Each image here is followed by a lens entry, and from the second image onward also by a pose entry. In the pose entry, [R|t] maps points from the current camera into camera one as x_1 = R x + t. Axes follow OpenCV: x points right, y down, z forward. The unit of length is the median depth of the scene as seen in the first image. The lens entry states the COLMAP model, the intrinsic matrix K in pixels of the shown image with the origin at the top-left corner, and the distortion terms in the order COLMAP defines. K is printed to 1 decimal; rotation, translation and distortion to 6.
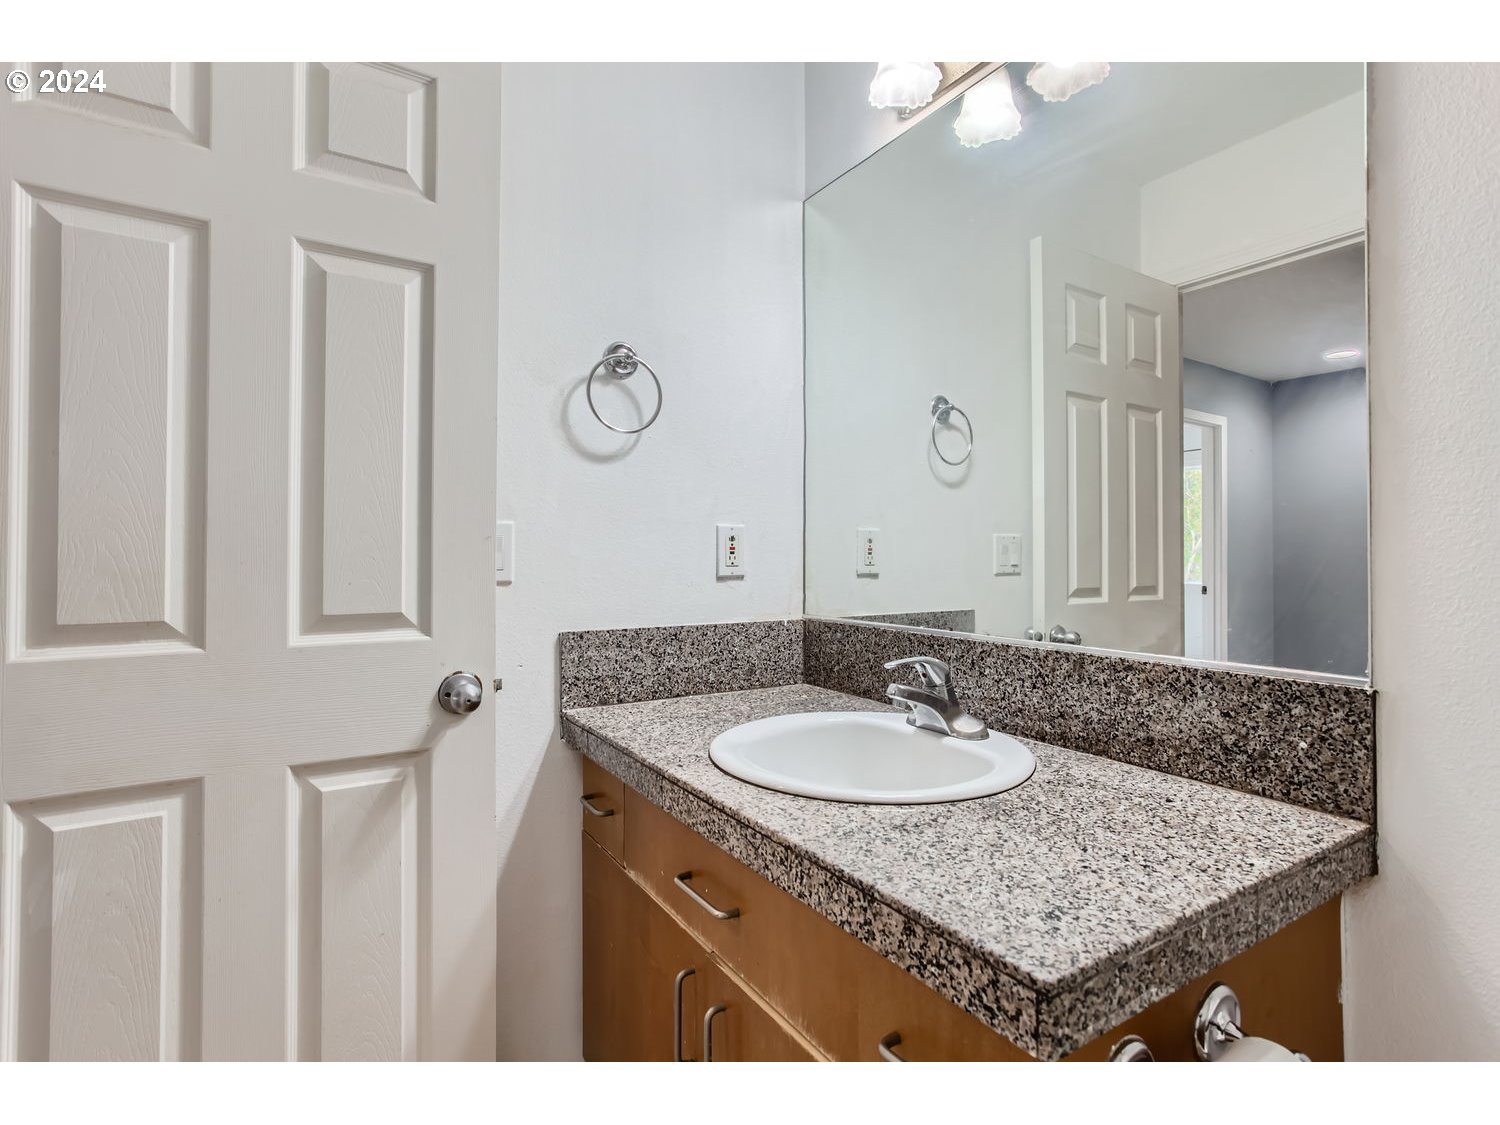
lens RADIAL K [[723.9, 0, 756.0], [0, 723.9, 557.4], [0, 0, 1]] dist [-0.004960, 0.001193]
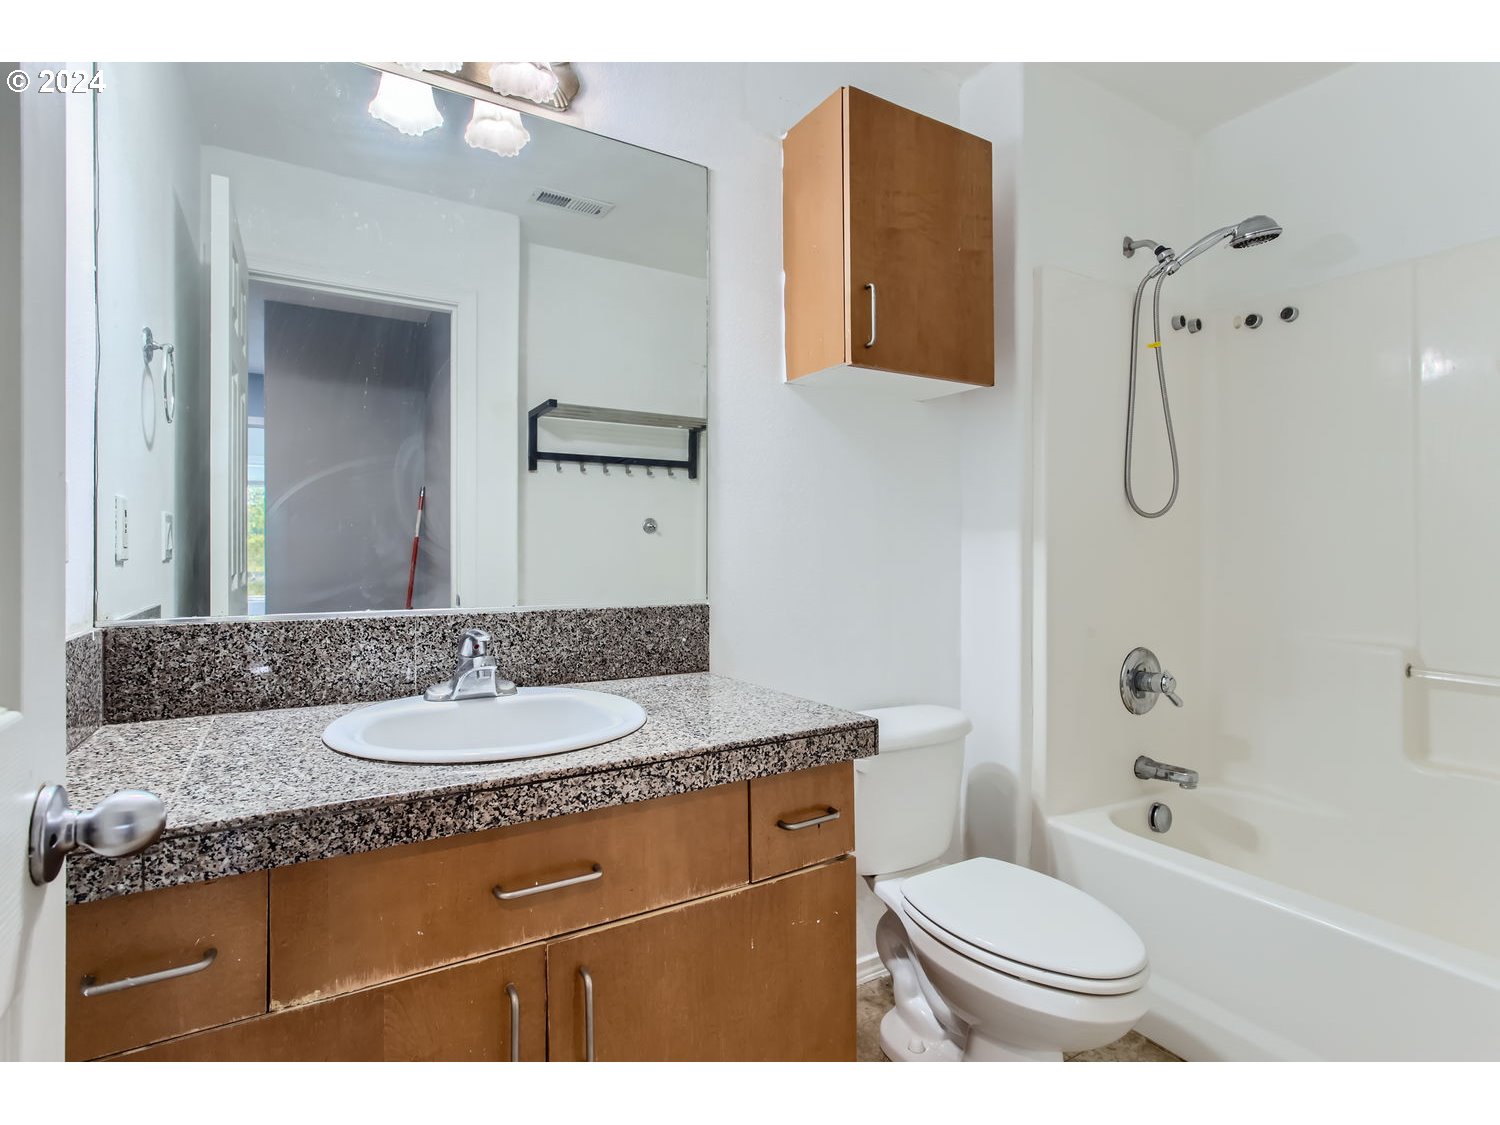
lens RADIAL K [[723.9, 0, 756.0], [0, 723.9, 555.9], [0, 0, 1]] dist [-0.004960, 0.001193]
pose [[0.034792, -0.008920, 0.999355, -1.101848], [-0.001006, 0.999959, 0.008960, 0.026960], [-0.999394, -0.001317, 0.034782, 0.752953]]
